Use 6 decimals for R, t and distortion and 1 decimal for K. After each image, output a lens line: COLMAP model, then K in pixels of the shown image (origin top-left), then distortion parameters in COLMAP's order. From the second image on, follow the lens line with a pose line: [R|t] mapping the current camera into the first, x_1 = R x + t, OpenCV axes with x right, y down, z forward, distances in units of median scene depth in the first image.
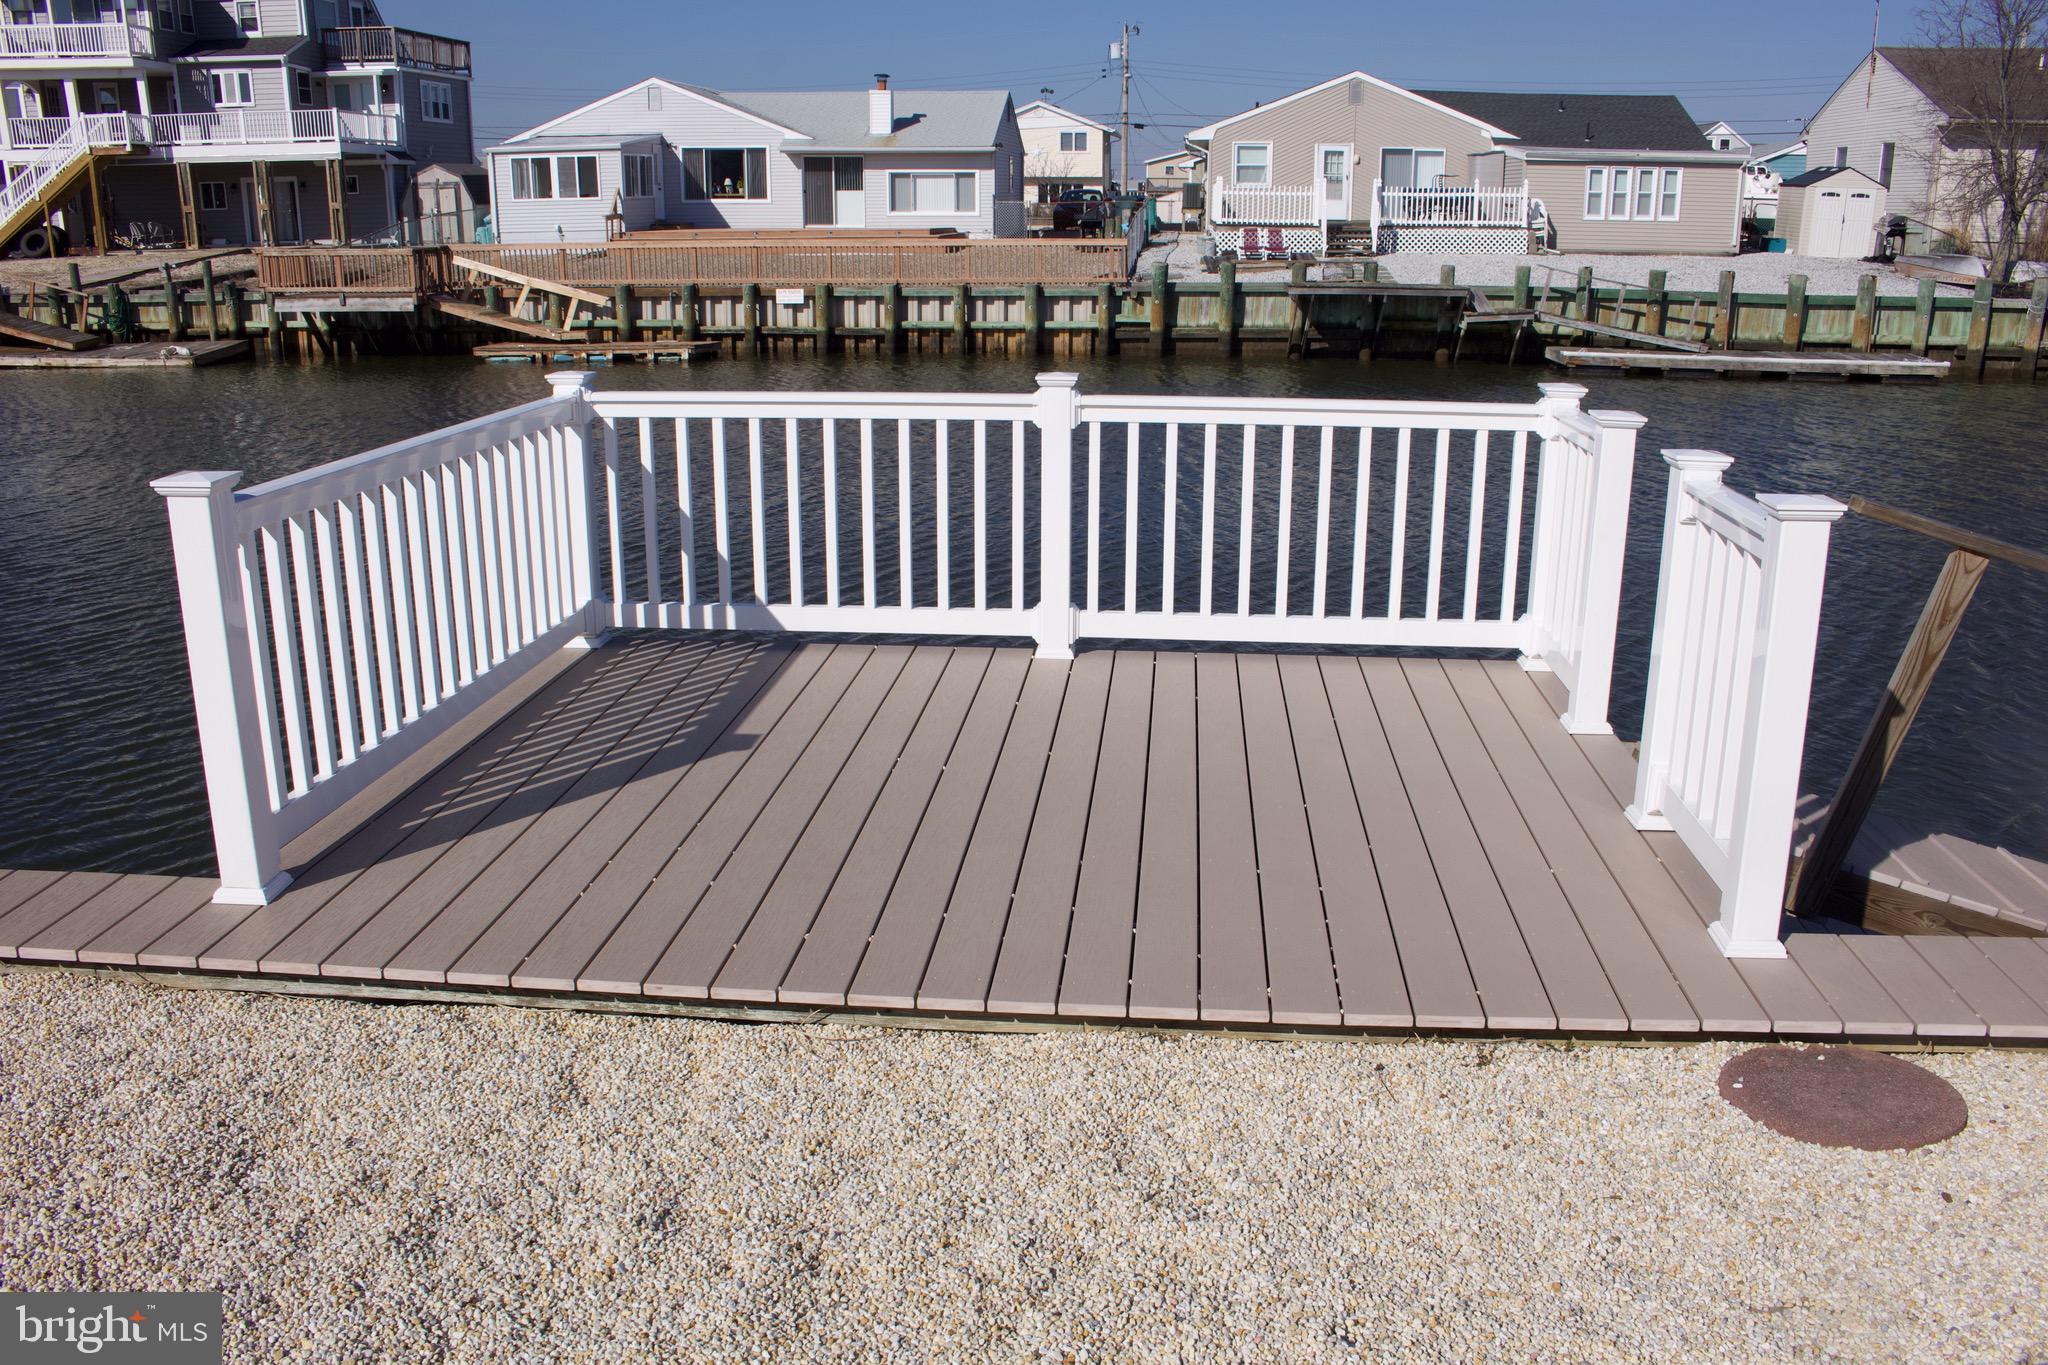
lens RADIAL K [[1697.0, 0, 1023.2], [0, 1697.0, 687.7], [0, 0, 1]] dist [-0.072123, 0.032608]
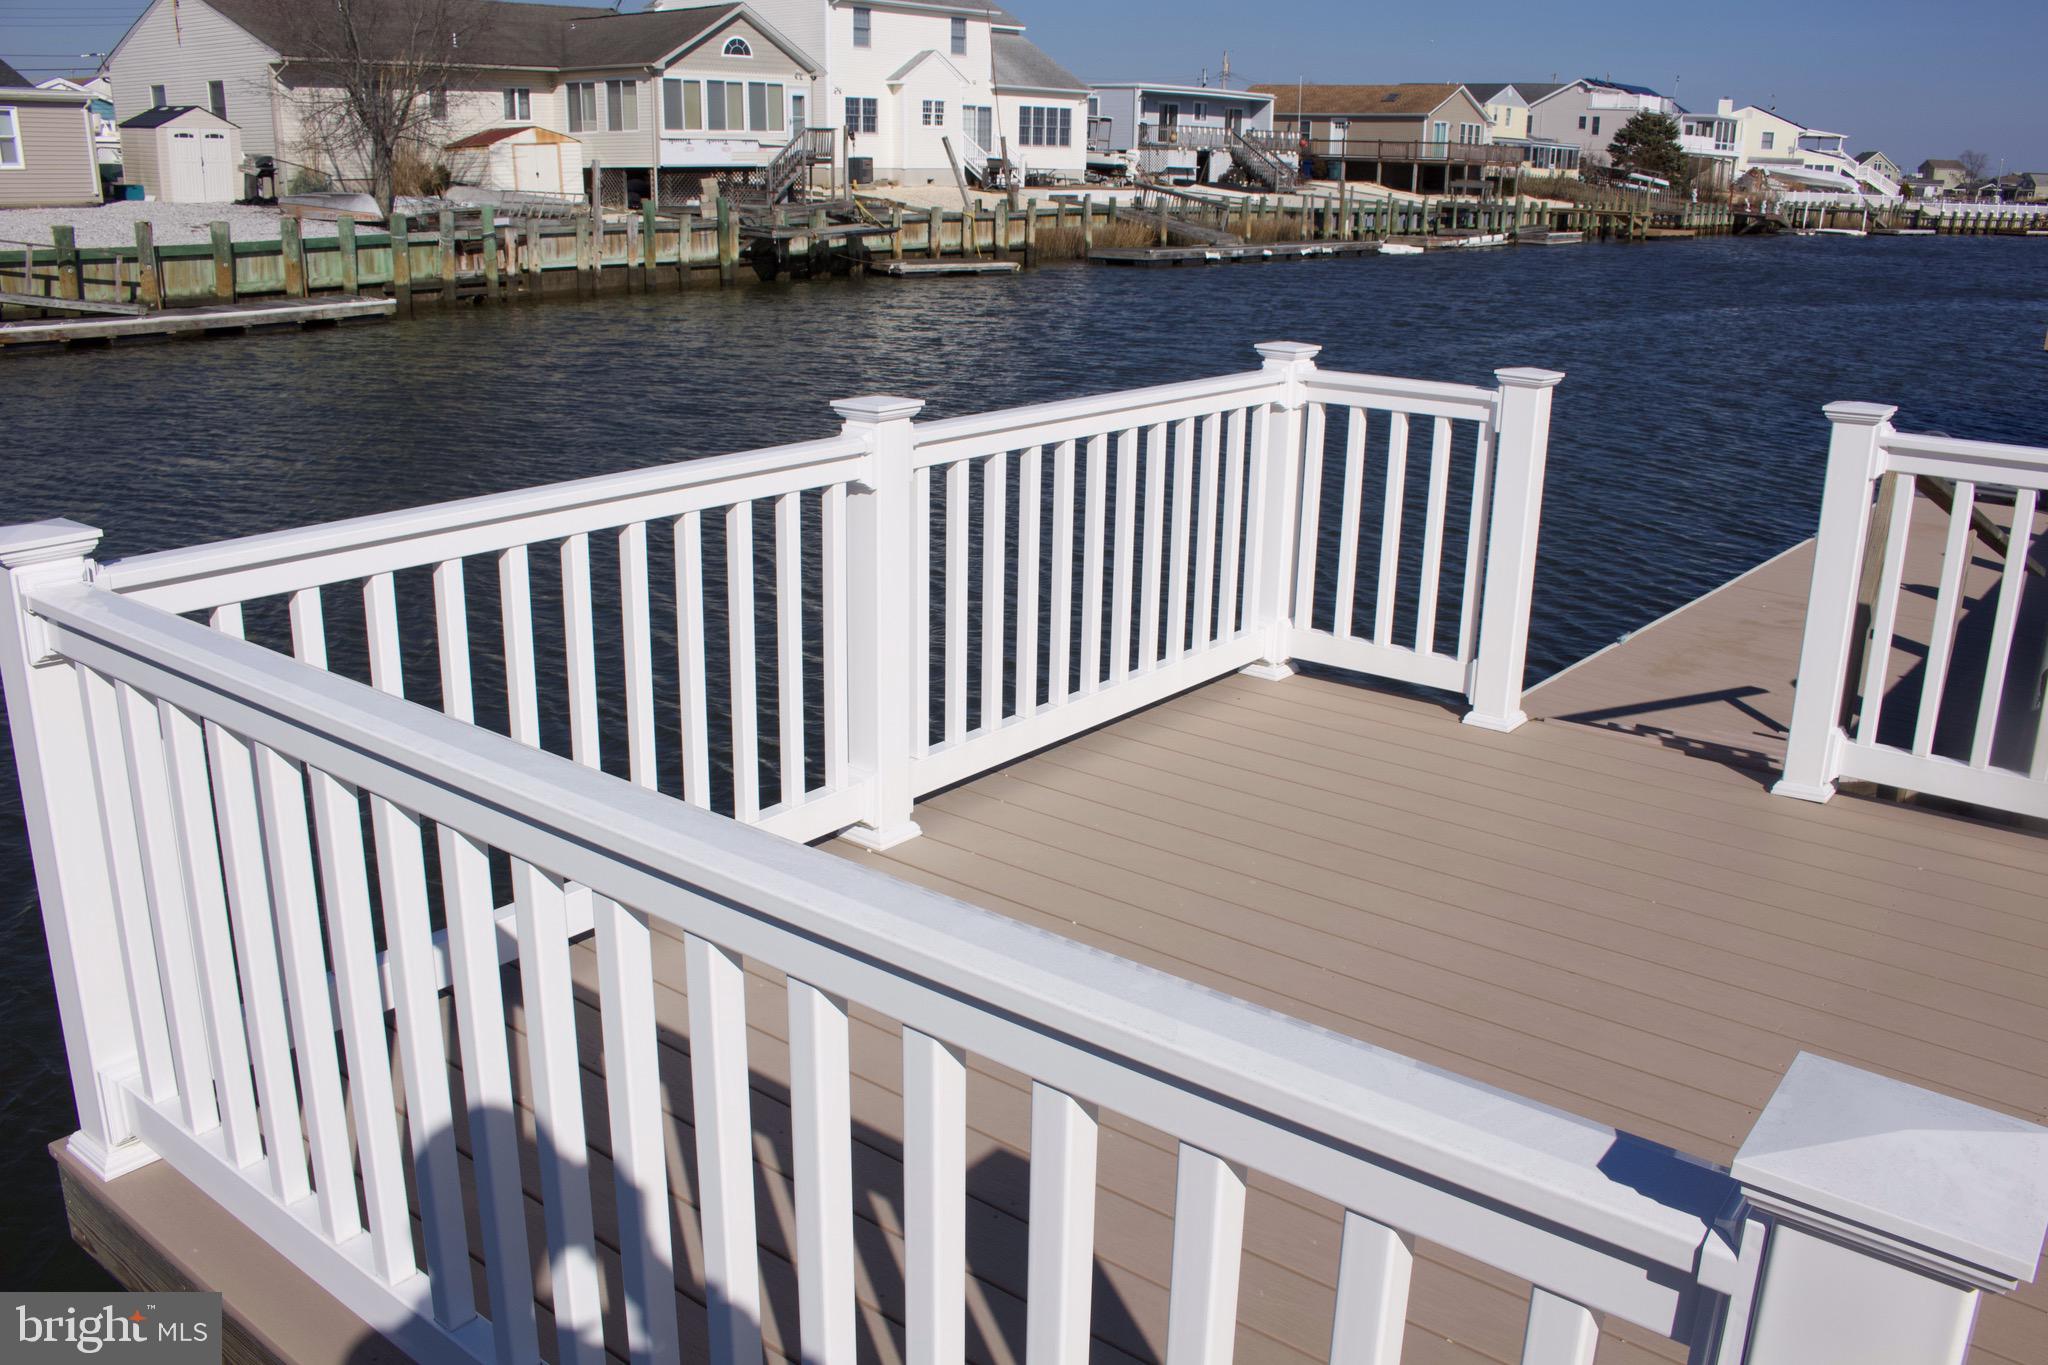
lens RADIAL K [[1697.0, 0, 1024.0], [0, 1697.0, 677.2], [0, 0, 1]] dist [-0.072123, 0.032608]
pose [[0.549516, -0.250493, 0.797048, -0.091102], [0.230220, 0.962462, 0.143756, -0.032200], [-0.803138, 0.104501, 0.586557, 0.117687]]
